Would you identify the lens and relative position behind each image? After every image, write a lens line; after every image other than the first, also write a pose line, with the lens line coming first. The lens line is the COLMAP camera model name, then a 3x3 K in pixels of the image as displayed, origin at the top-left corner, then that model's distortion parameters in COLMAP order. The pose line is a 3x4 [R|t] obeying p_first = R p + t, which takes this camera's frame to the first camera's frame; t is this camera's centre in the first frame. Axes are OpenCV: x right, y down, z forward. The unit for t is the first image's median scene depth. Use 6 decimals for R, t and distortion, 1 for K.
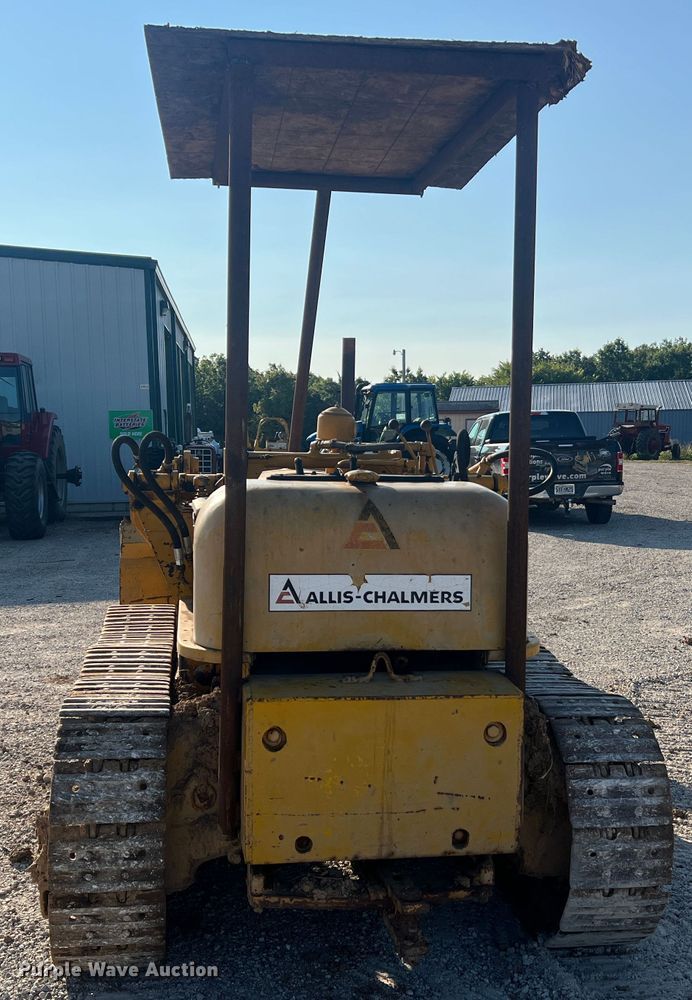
lens RADIAL K [[1112.4, 0, 374.6], [0, 1112.4, 542.3], [0, 0, 1]] dist [0.086881, -0.036689]
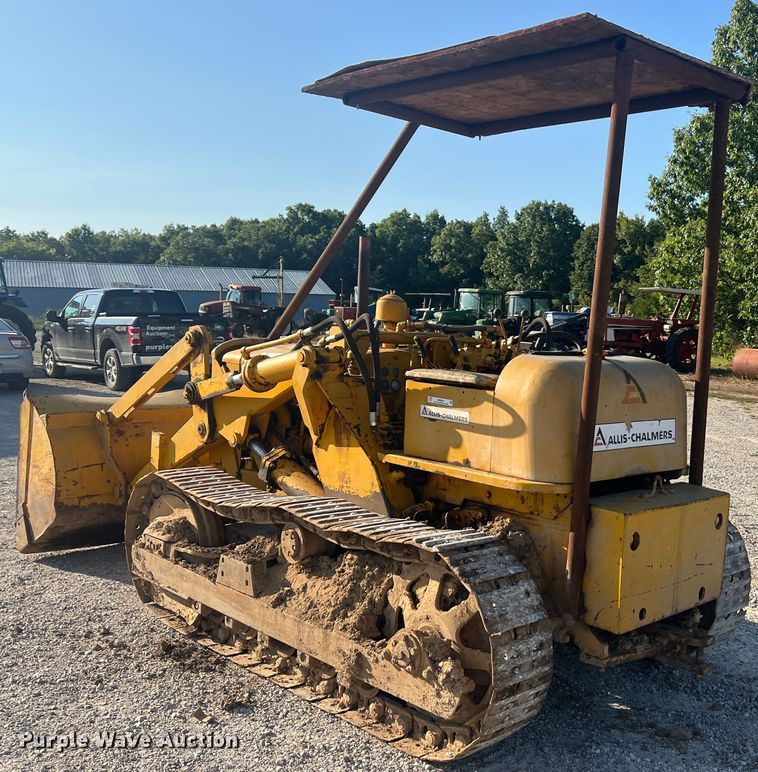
lens RADIAL K [[887.2, 0, 510.0], [0, 887.2, 407.2], [0, 0, 1]] dist [0.127400, -0.167209]
pose [[0.784844, -0.037641, 0.618549, -0.831459], [0.031795, 0.999285, 0.020467, -0.017927], [-0.618877, 0.003604, 0.785480, 0.204146]]
